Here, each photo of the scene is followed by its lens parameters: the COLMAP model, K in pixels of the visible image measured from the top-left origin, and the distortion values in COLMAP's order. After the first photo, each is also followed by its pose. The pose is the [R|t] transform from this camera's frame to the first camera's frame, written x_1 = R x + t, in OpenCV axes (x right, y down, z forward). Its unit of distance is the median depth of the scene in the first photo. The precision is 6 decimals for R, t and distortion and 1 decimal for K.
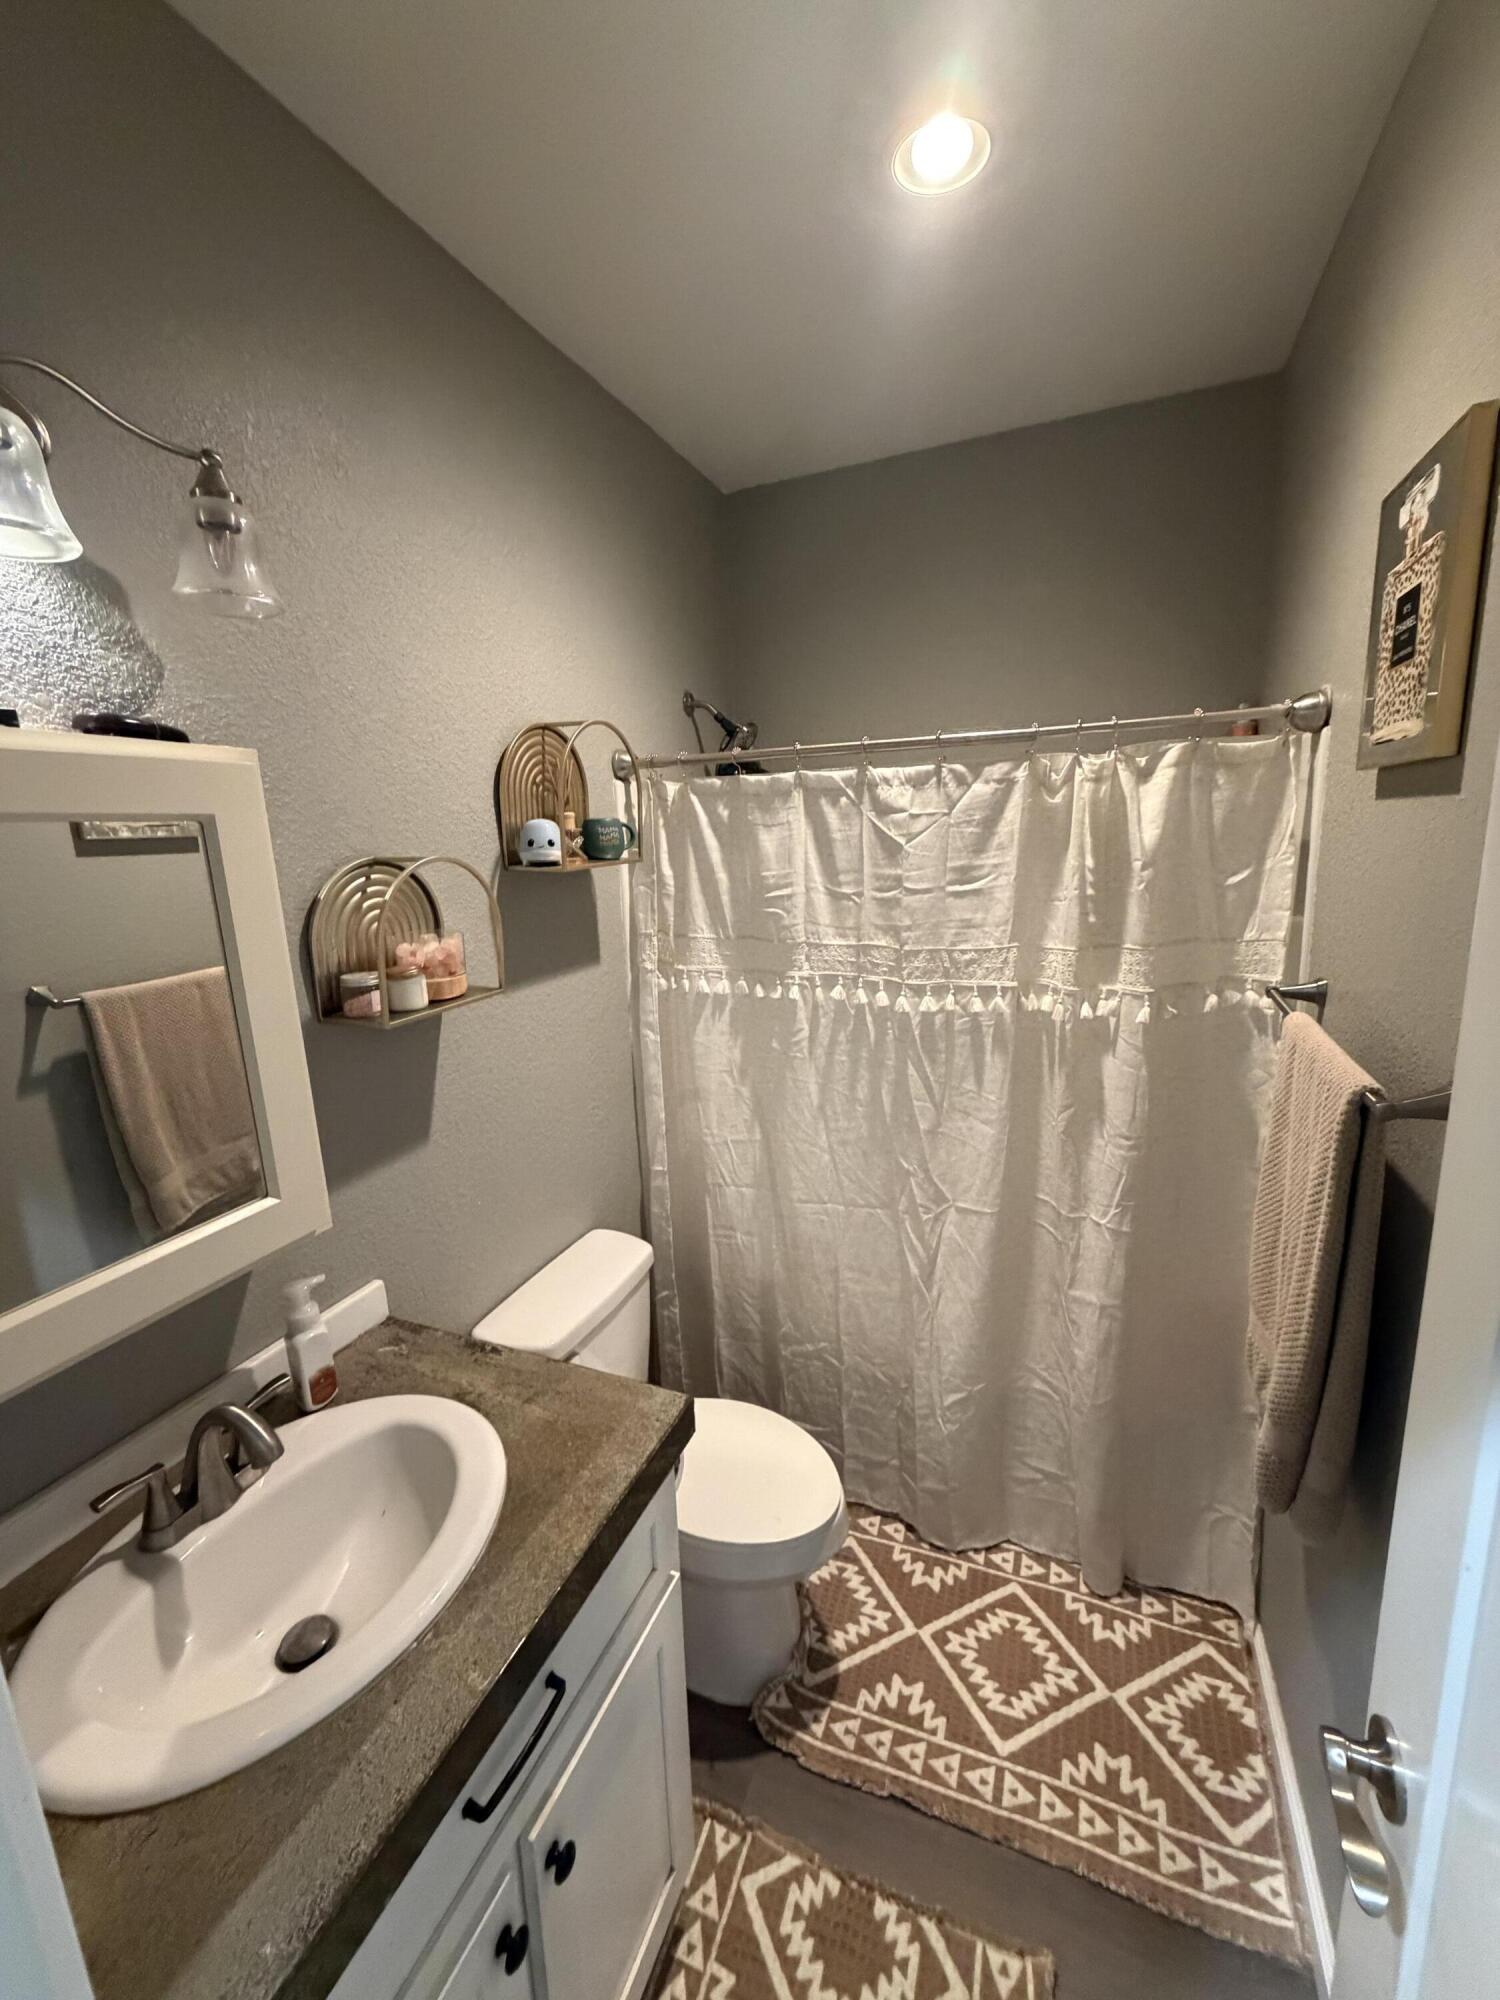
lens RADIAL K [[797.0, 0, 756.3], [0, 797.0, 993.4], [0, 0, 1]] dist [-0.001944, 0.000597]
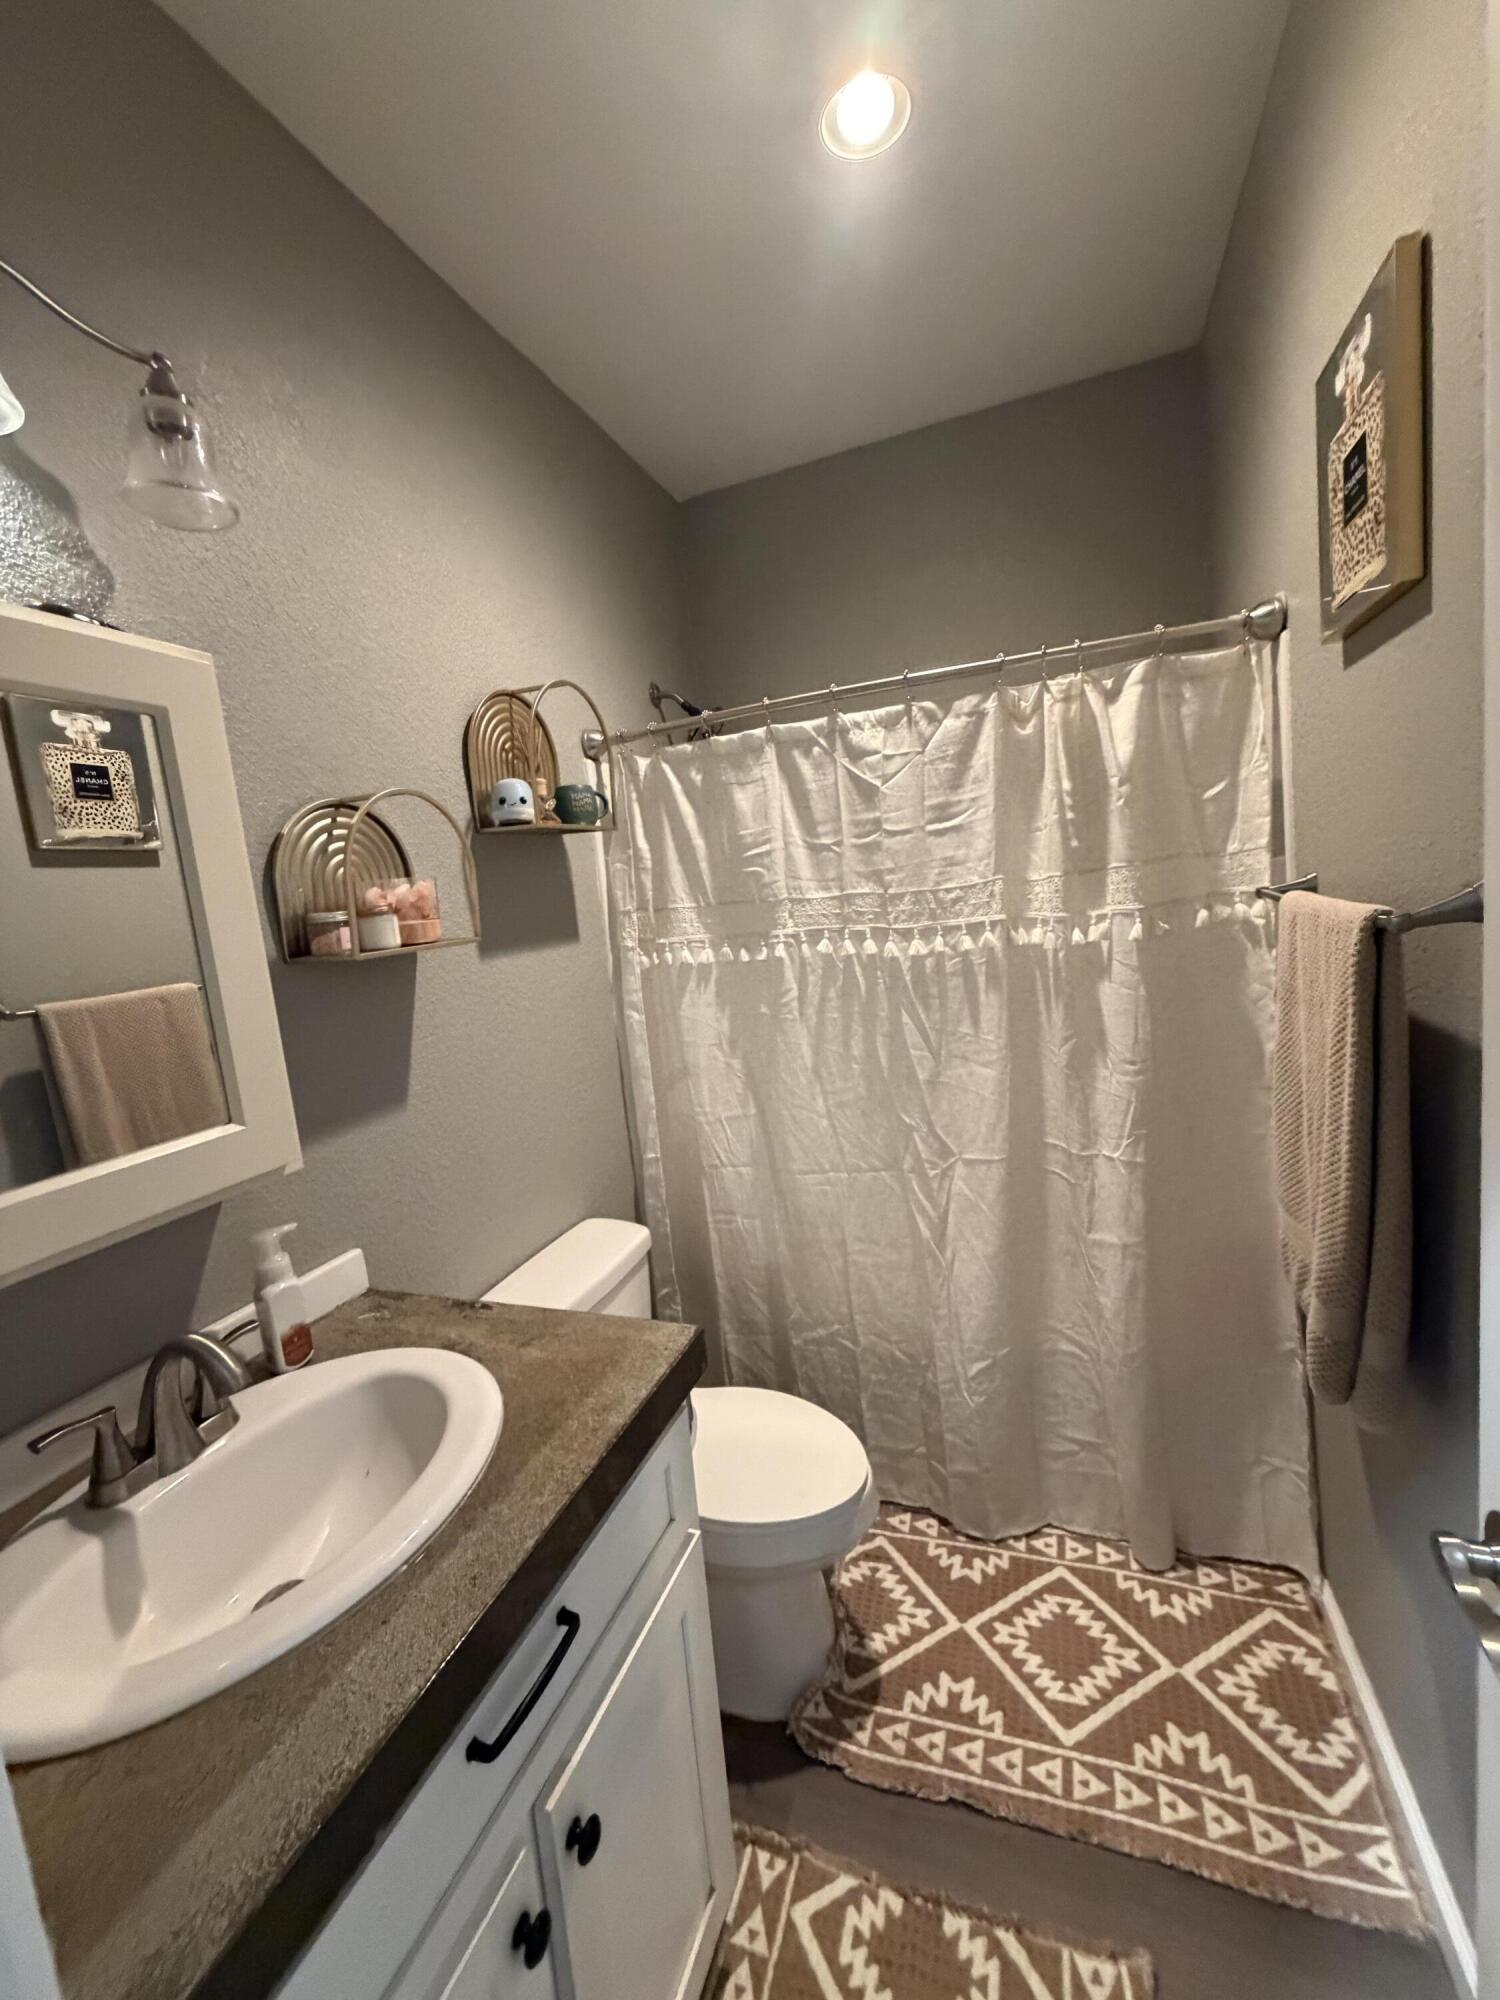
lens RADIAL K [[797.0, 0, 756.4], [0, 797.0, 997.2], [0, 0, 1]] dist [-0.001944, 0.000597]
pose [[0.997532, -0.064707, 0.027268, -0.014490], [0.066666, 0.994692, -0.078385, 0.161130], [-0.022051, 0.080009, 0.996550, 0.037785]]
